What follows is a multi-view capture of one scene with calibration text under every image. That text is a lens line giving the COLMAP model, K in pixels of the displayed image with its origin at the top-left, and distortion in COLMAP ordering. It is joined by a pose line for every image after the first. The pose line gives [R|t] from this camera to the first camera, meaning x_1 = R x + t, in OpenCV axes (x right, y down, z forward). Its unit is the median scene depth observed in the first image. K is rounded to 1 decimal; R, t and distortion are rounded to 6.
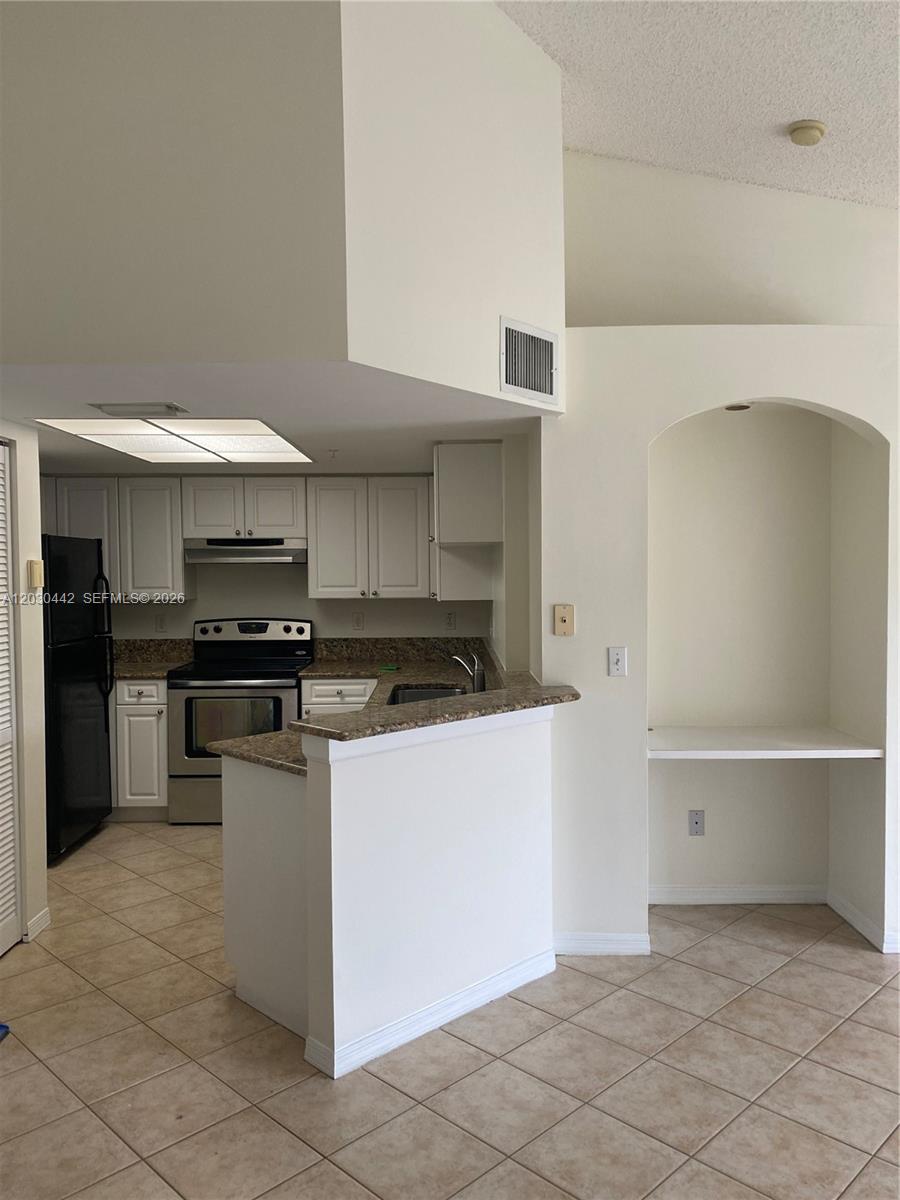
lens RADIAL K [[936.6, 0, 450.2], [0, 936.6, 566.0], [0, 0, 1]] dist [0.061849, -0.123685]
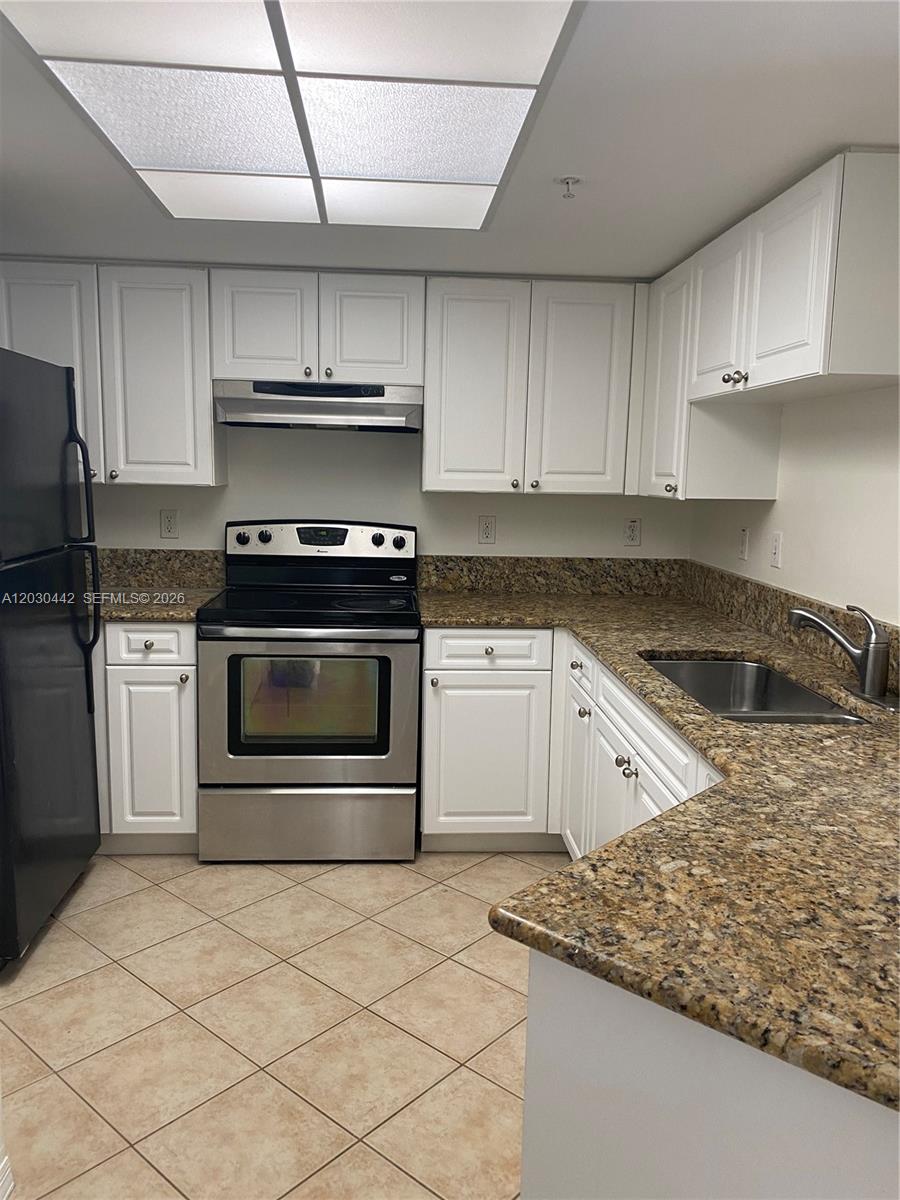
lens RADIAL K [[965.5, 0, 450.0], [0, 965.5, 600.0], [0, 0, 1]] dist [0.035226, -0.019608]
pose [[0.998125, 0.023302, 0.056596, -0.169110], [-0.030772, 0.990376, 0.134936, 0.020743], [-0.052907, -0.136424, 0.989237, 0.386480]]
